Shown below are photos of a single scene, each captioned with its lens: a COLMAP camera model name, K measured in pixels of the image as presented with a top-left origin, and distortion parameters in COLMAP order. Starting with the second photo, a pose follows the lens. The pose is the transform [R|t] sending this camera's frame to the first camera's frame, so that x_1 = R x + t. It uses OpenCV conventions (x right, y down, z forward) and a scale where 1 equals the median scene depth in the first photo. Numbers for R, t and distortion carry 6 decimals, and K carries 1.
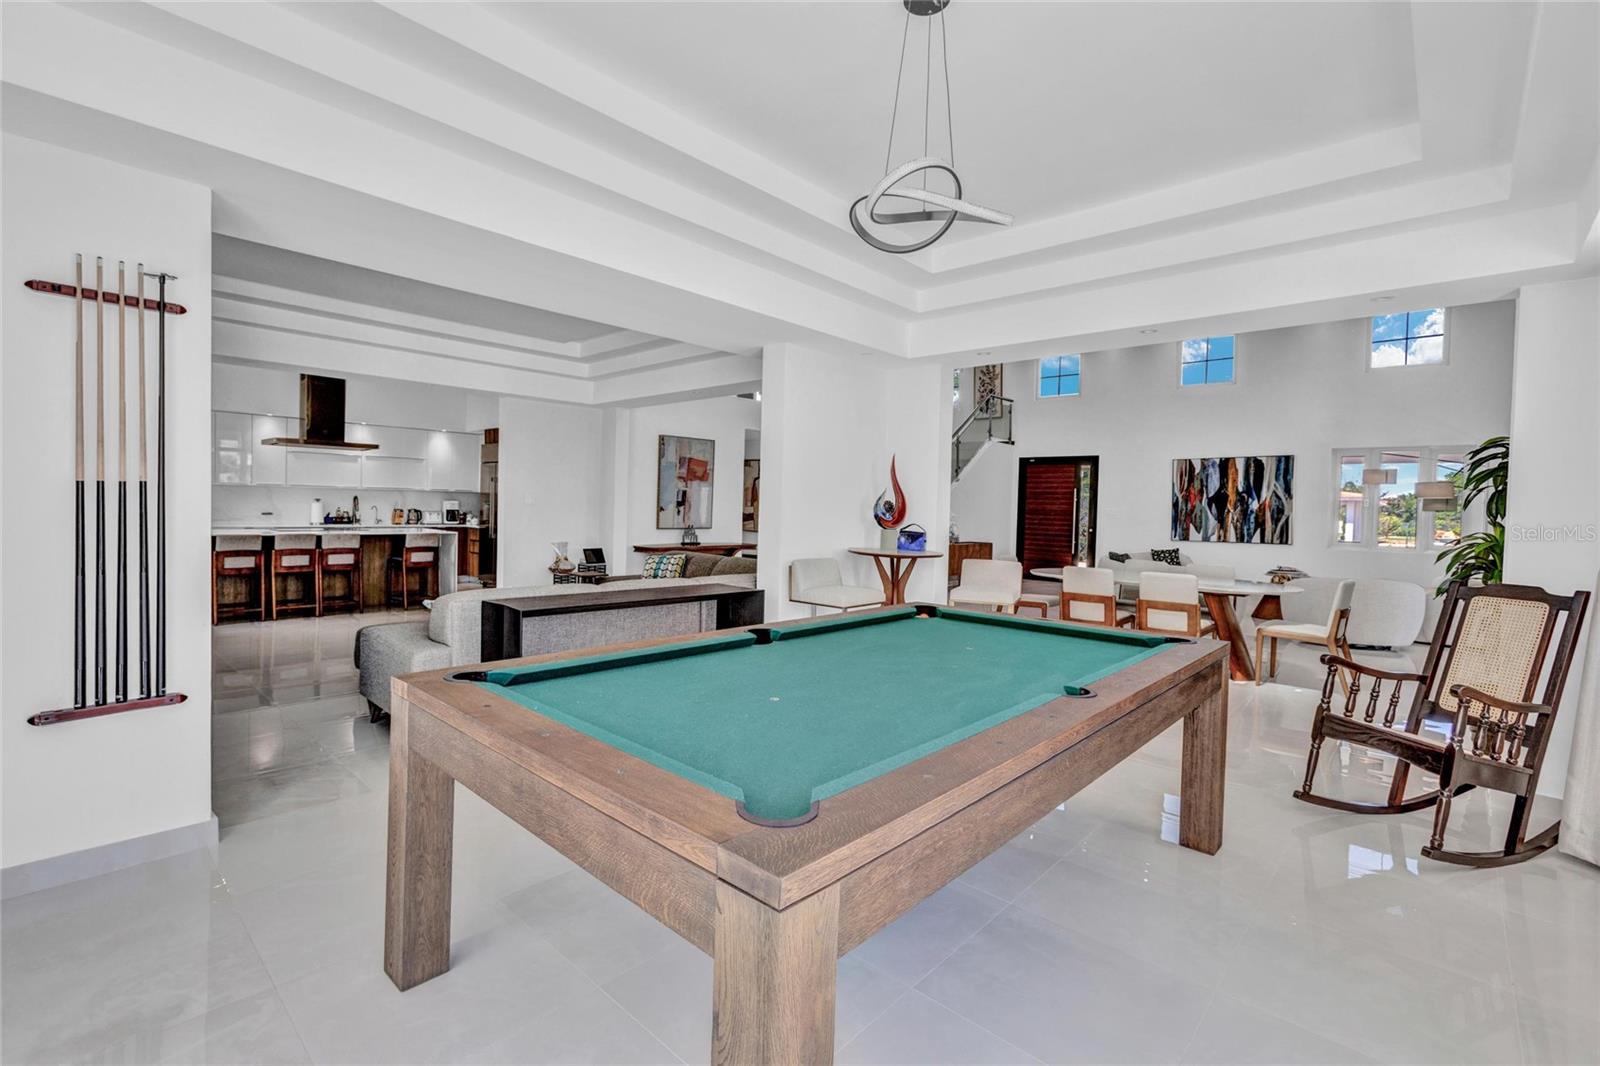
lens RADIAL K [[721.7, 0, 789.0], [0, 721.7, 522.7], [0, 0, 1]] dist [0.000479, 0.000141]
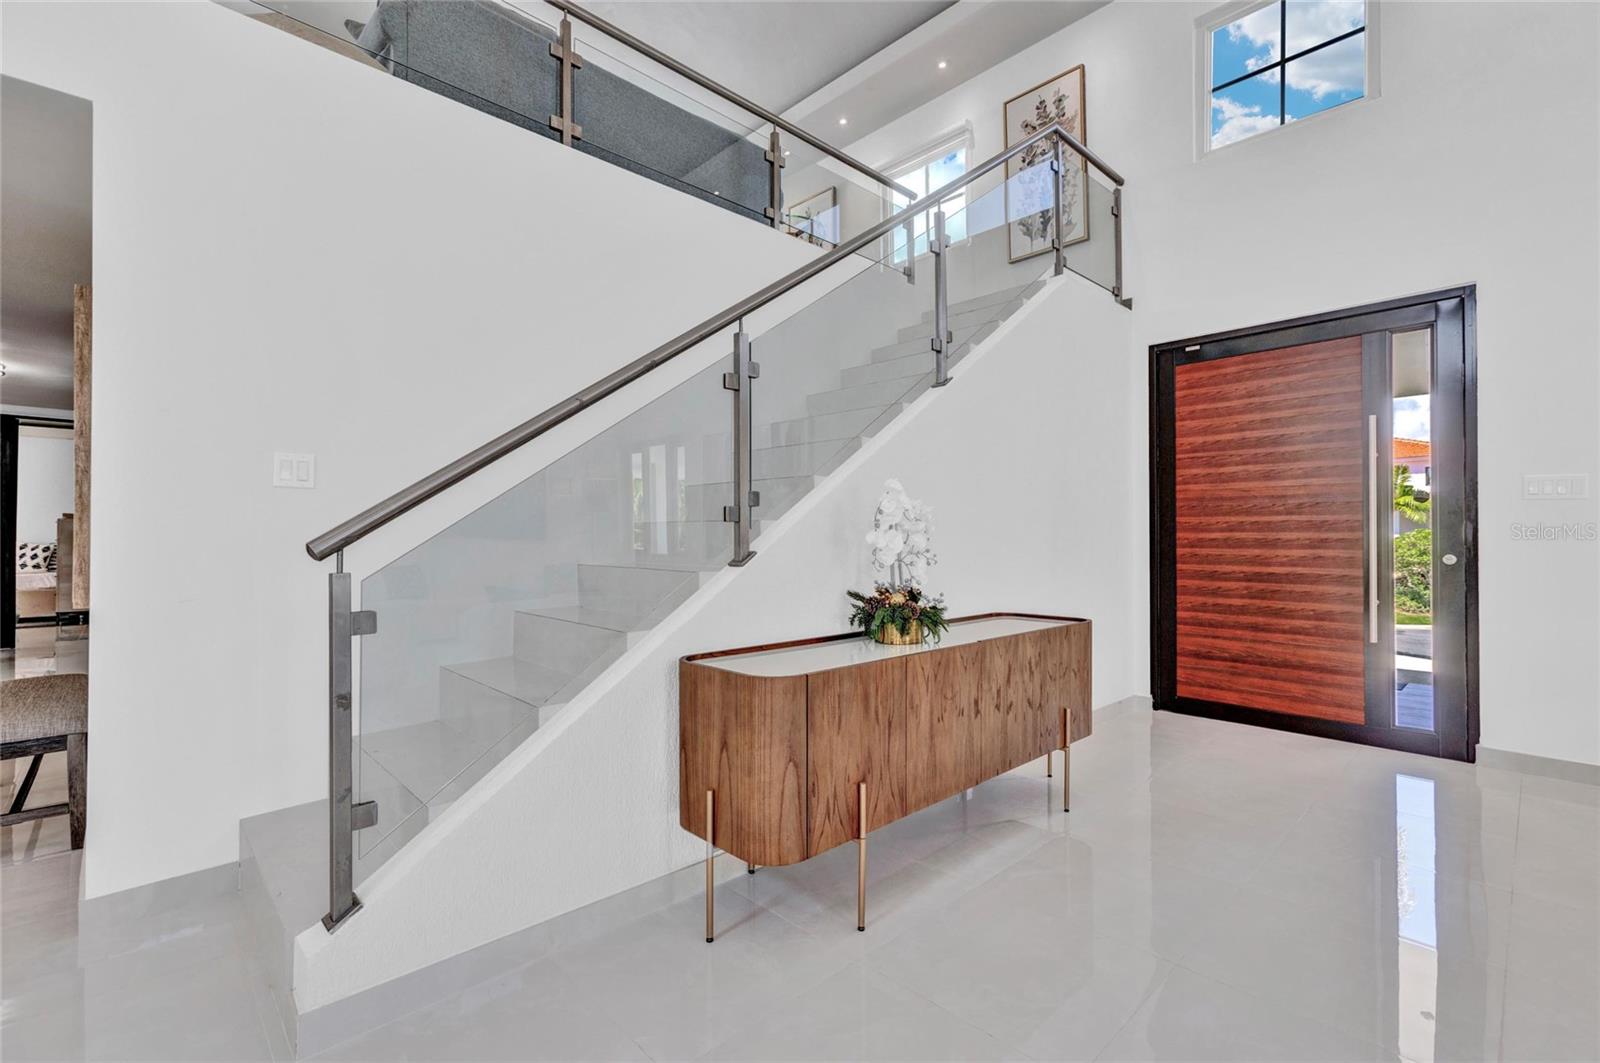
lens RADIAL K [[705.4, 0, 792.4], [0, 705.4, 529.6], [0, 0, 1]] dist [-0.002192, -0.000140]
pose [[0.997262, -0.025053, -0.069573, 0.214495], [0.022809, 0.999200, -0.032864, 0.002419], [0.070340, 0.031188, 0.997035, 0.815066]]
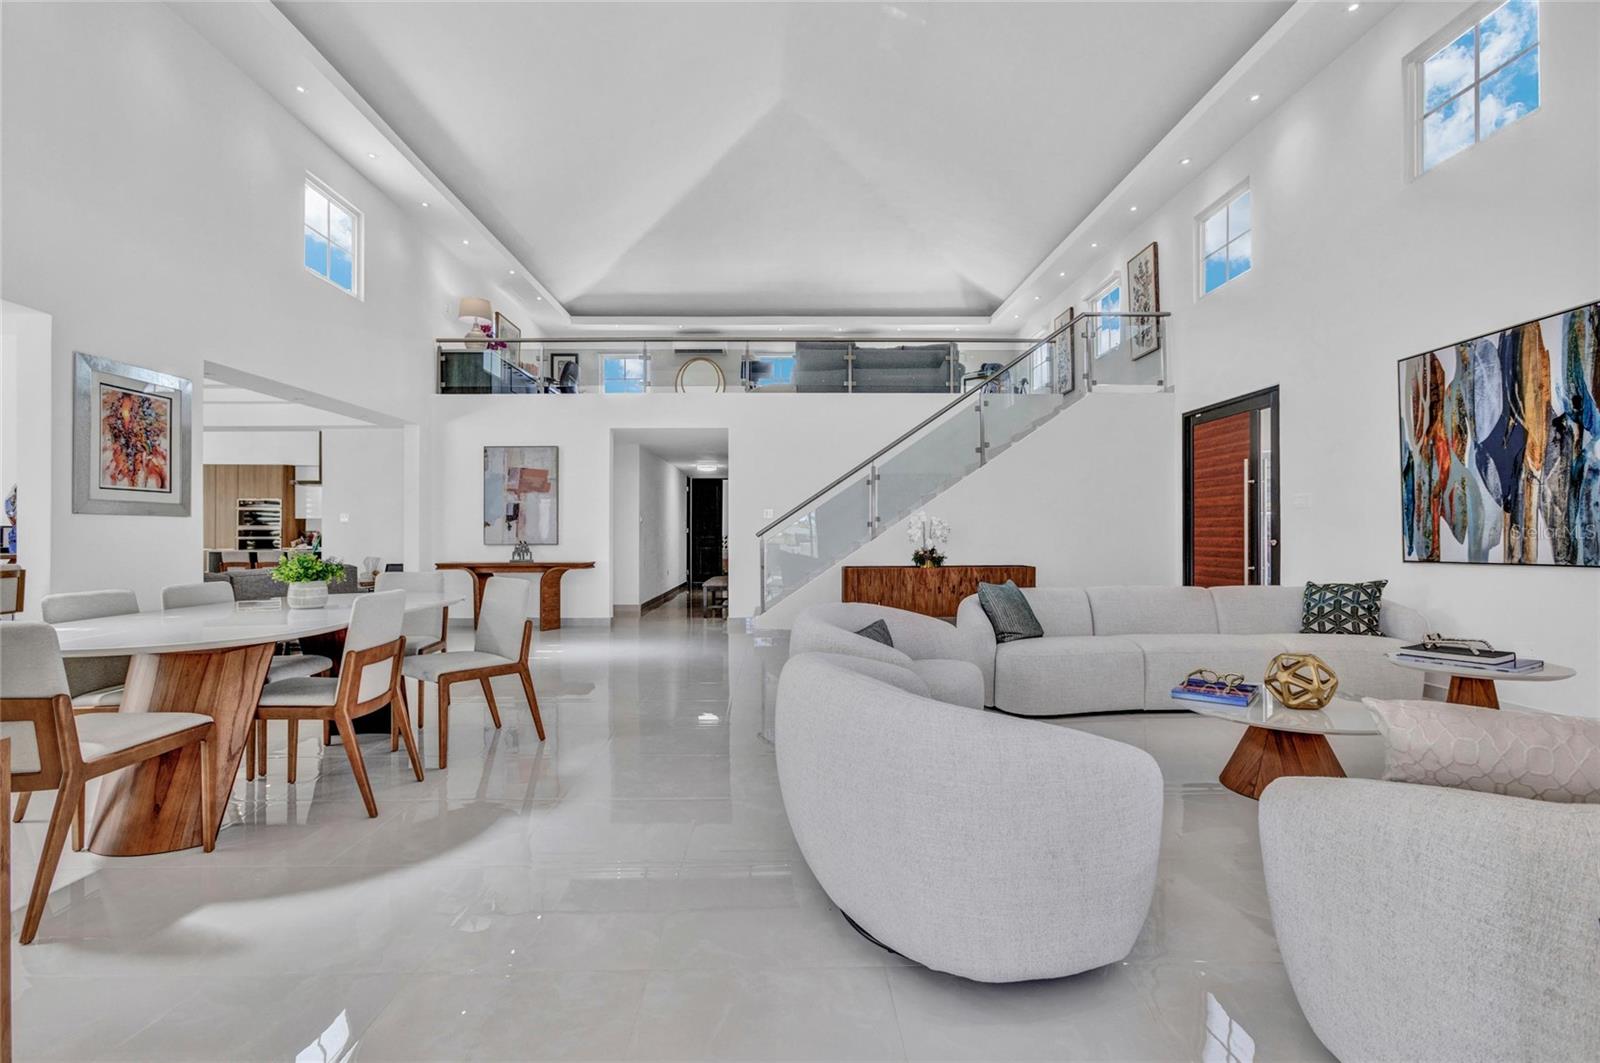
lens RADIAL K [[721.7, 0, 789.0], [0, 721.7, 521.2], [0, 0, 1]] dist [0.000479, 0.000141]
pose [[0.682078, -0.041093, -0.730124, 0.624613], [0.003881, 0.998609, -0.052578, 0.022893], [0.731270, 0.033028, 0.681289, 0.507531]]
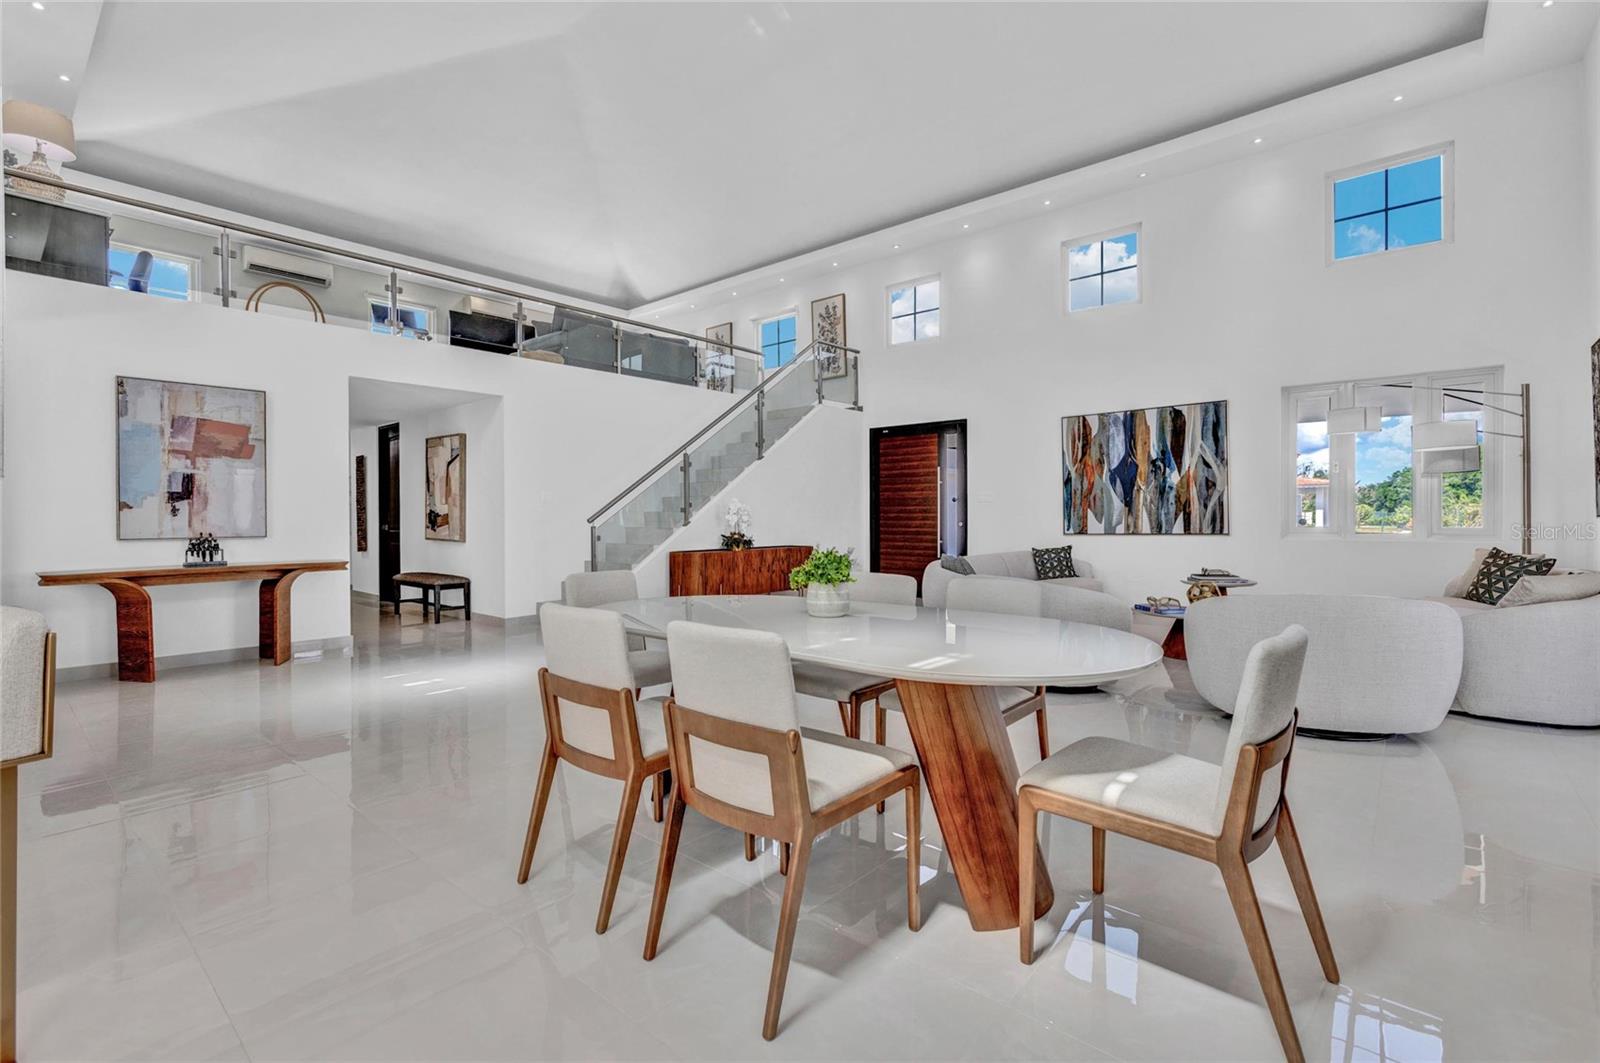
lens RADIAL K [[722.8, 0, 786.4], [0, 722.8, 515.9], [0, 0, 1]] dist [-0.016167, 0.000304]
pose [[0.999362, -0.030804, 0.018056, 0.267632], [0.031192, 0.999280, -0.021610, 0.014131], [-0.017377, 0.022160, 0.999603, 0.333505]]
